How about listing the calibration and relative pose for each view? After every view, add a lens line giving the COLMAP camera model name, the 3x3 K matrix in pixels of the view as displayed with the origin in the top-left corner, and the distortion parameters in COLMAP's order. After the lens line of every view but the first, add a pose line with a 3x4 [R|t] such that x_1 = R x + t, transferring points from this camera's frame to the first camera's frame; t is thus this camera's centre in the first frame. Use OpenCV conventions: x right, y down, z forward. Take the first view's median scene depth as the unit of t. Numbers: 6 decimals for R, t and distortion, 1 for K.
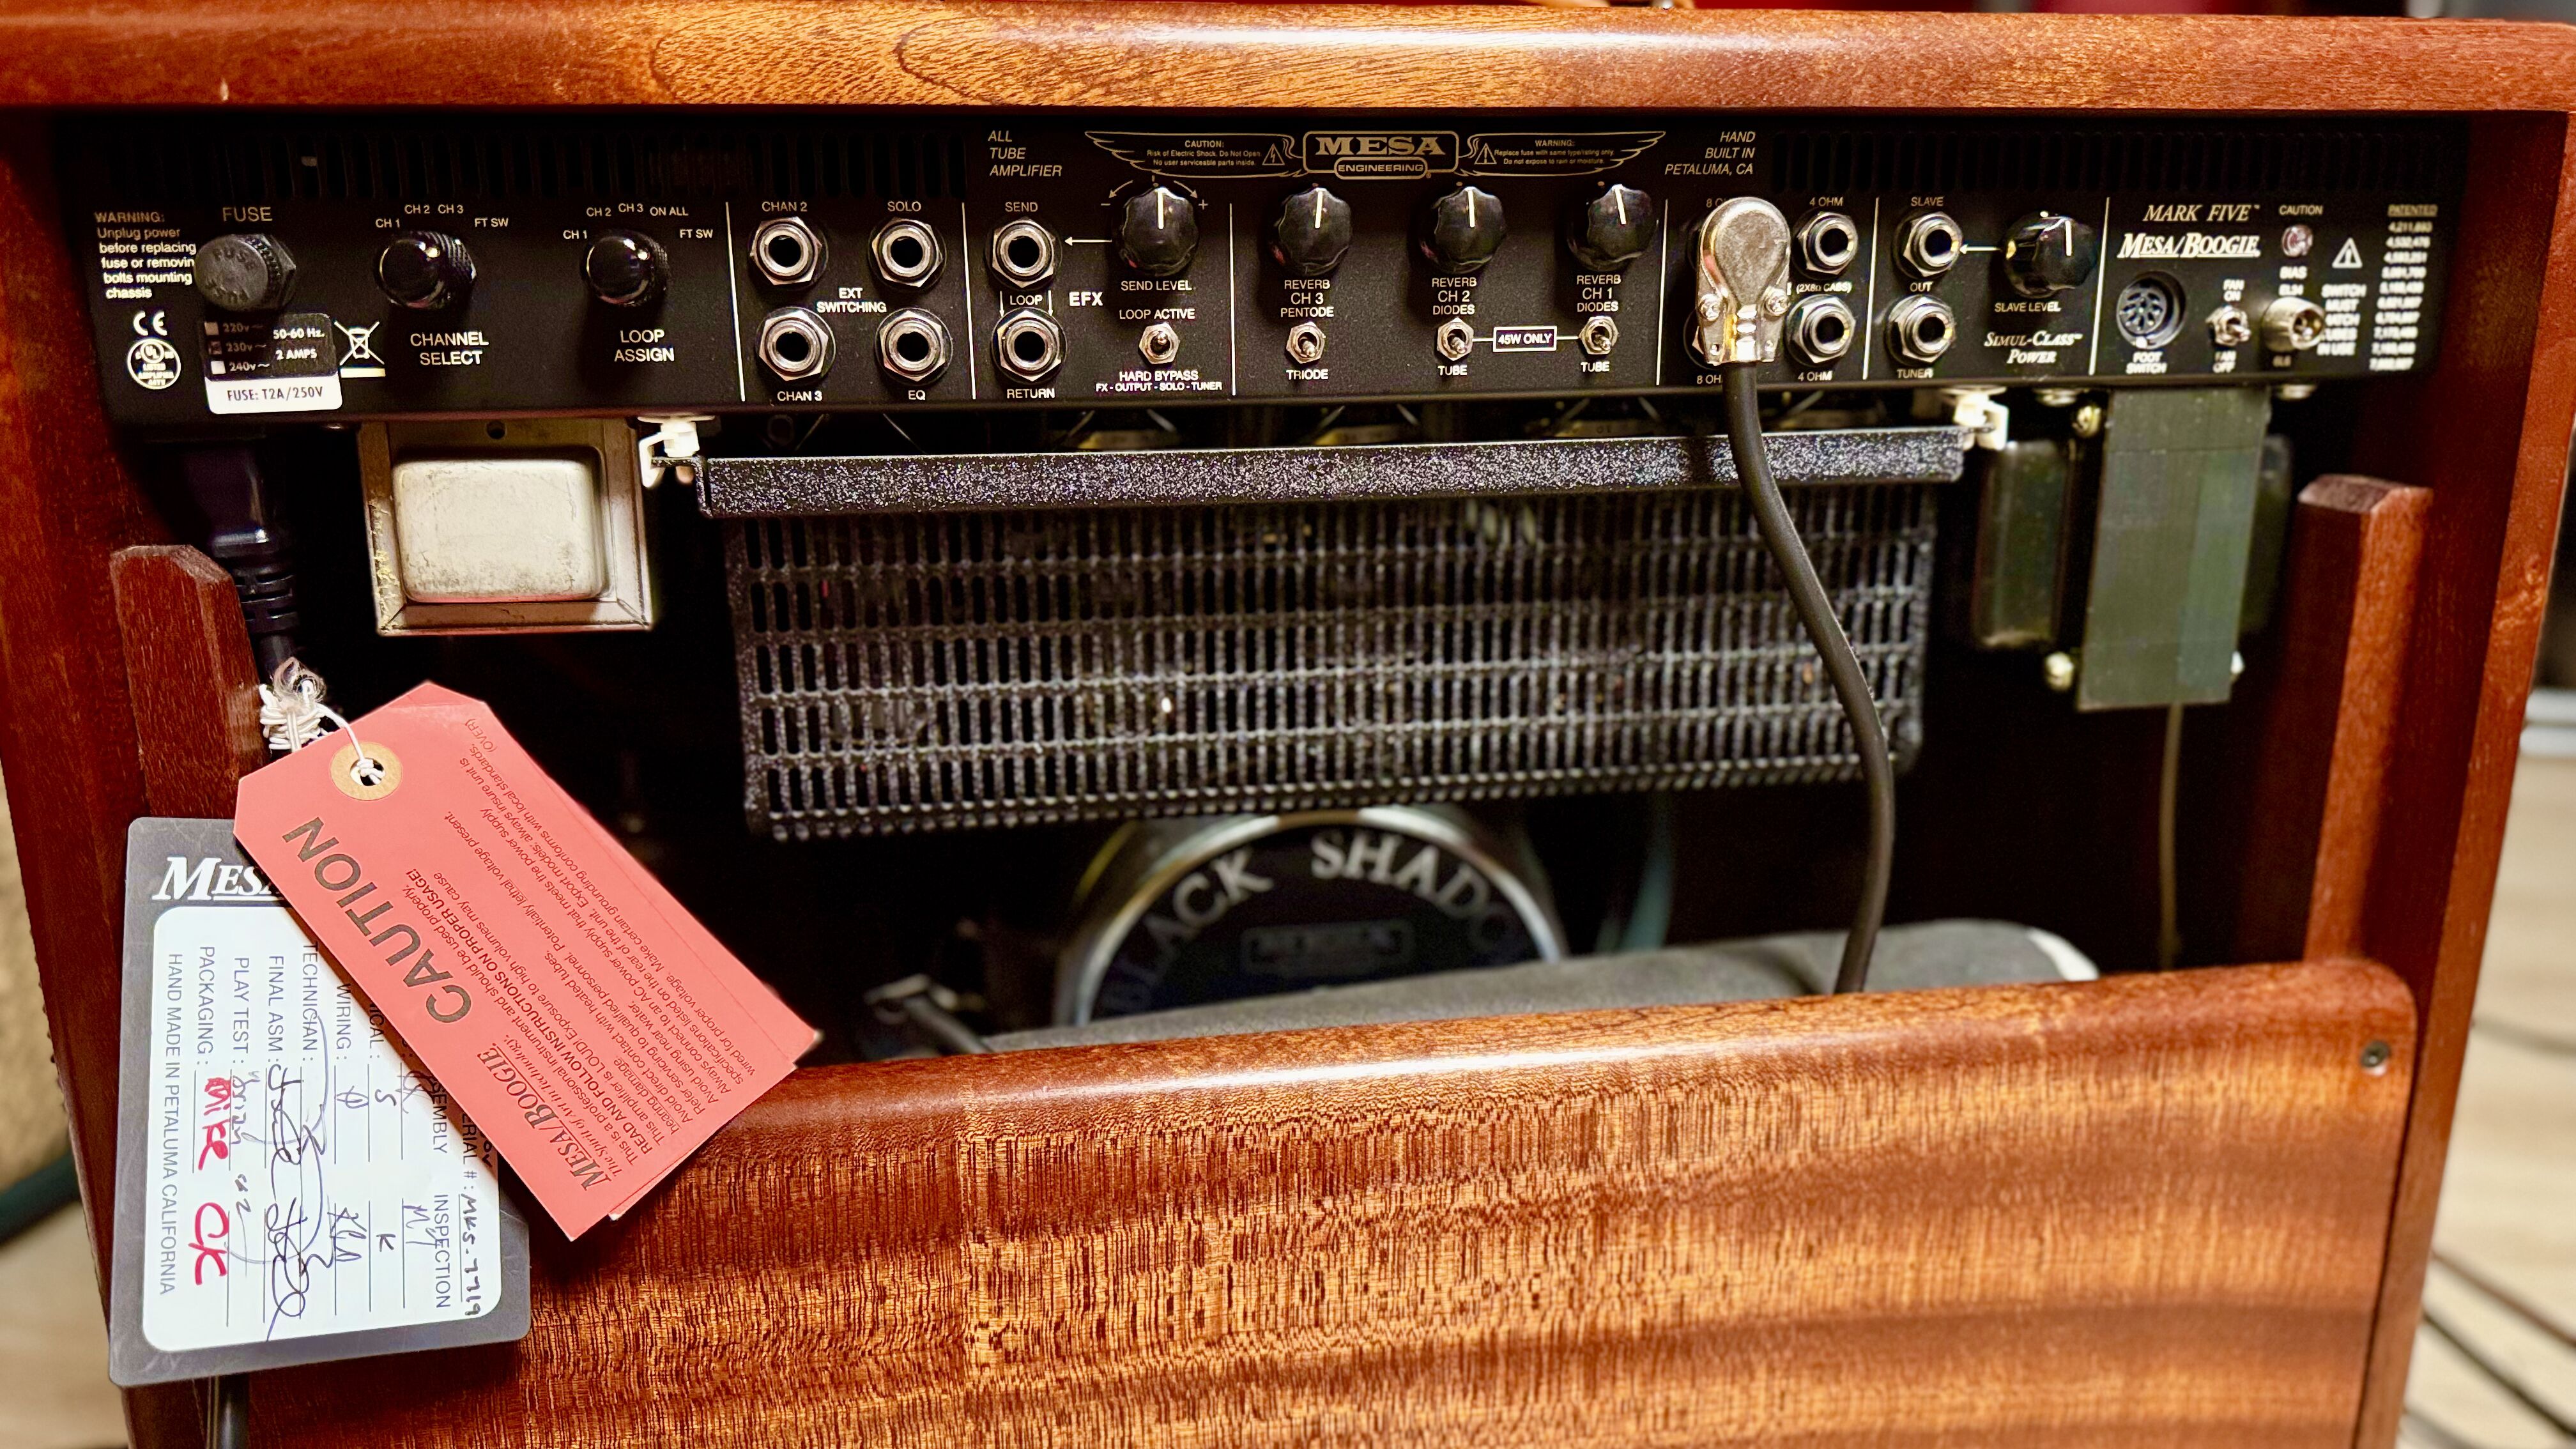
lens RADIAL K [[1802.9, 0, 1288.0], [0, 1802.9, 724.5], [0, 0, 1]] dist [-0.030638, -0.005285]
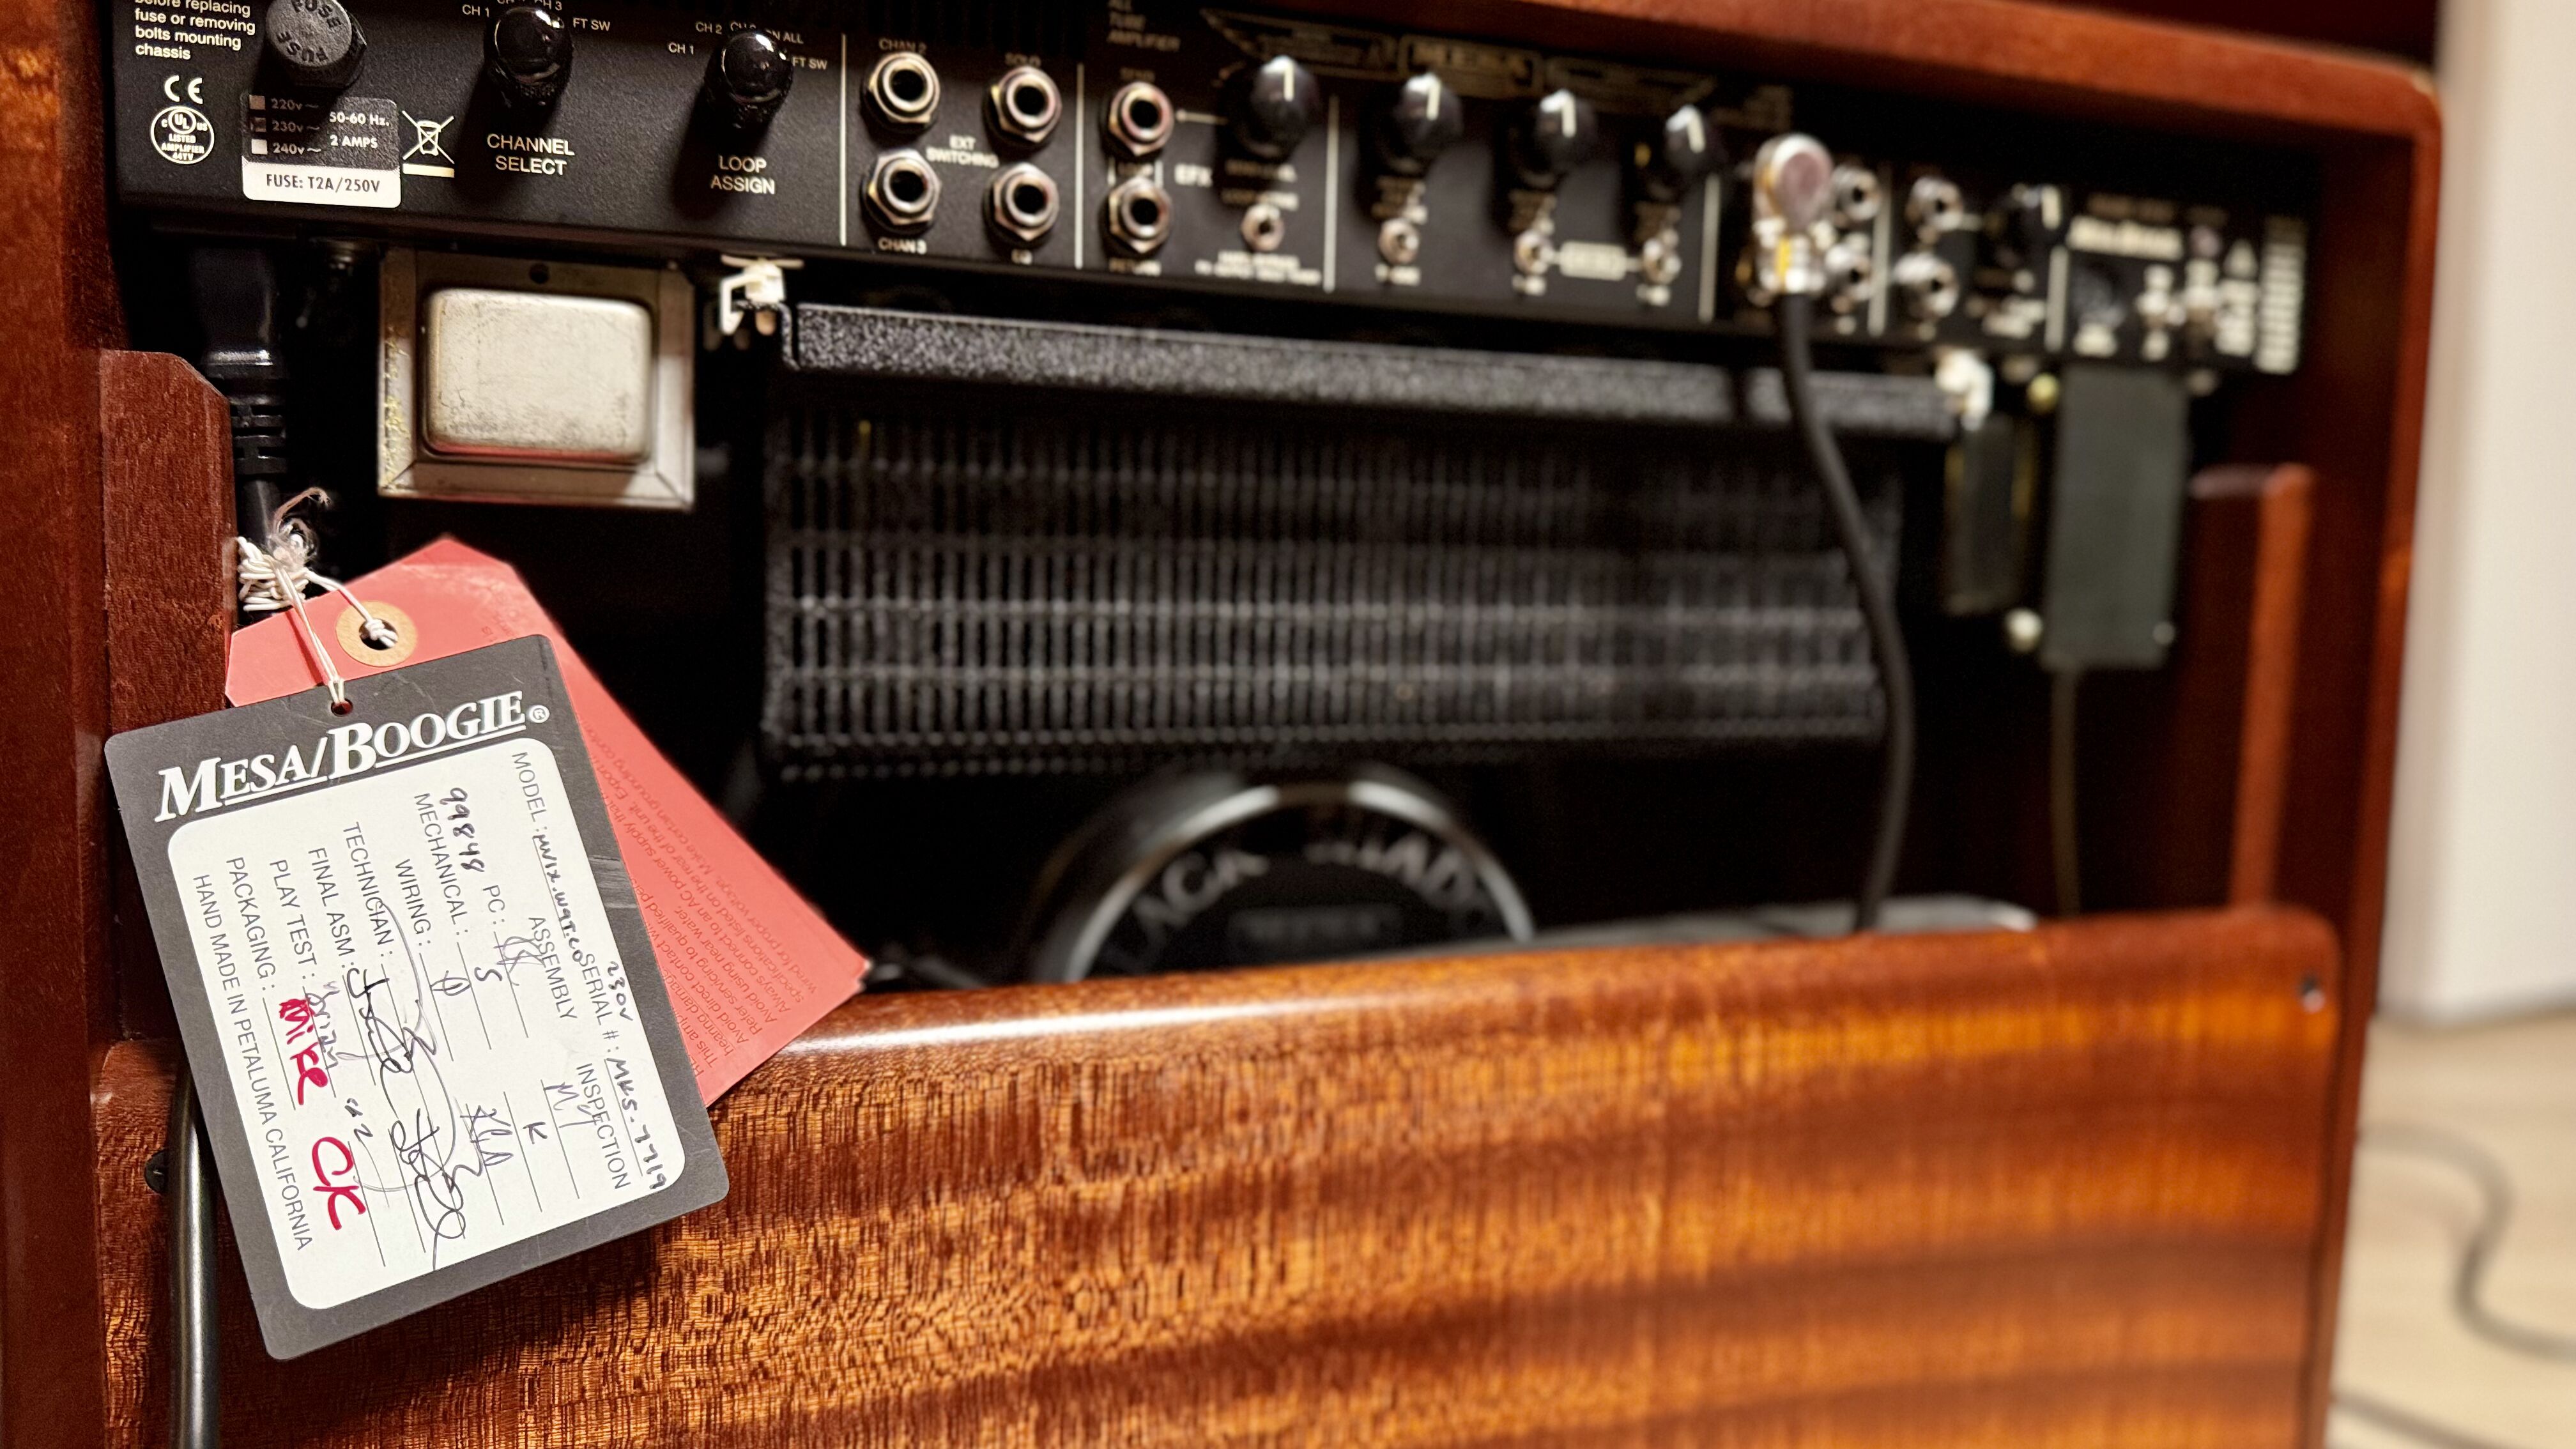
lens RADIAL K [[1814.0, 0, 1288.0], [0, 1814.0, 724.5], [0, 0, 1]] dist [-0.033130, -0.002230]
pose [[0.977474, 0.010354, 0.210803, -0.260437], [0.019278, 0.990241, -0.138025, 0.193275], [-0.210175, 0.138979, 0.967735, 0.070992]]
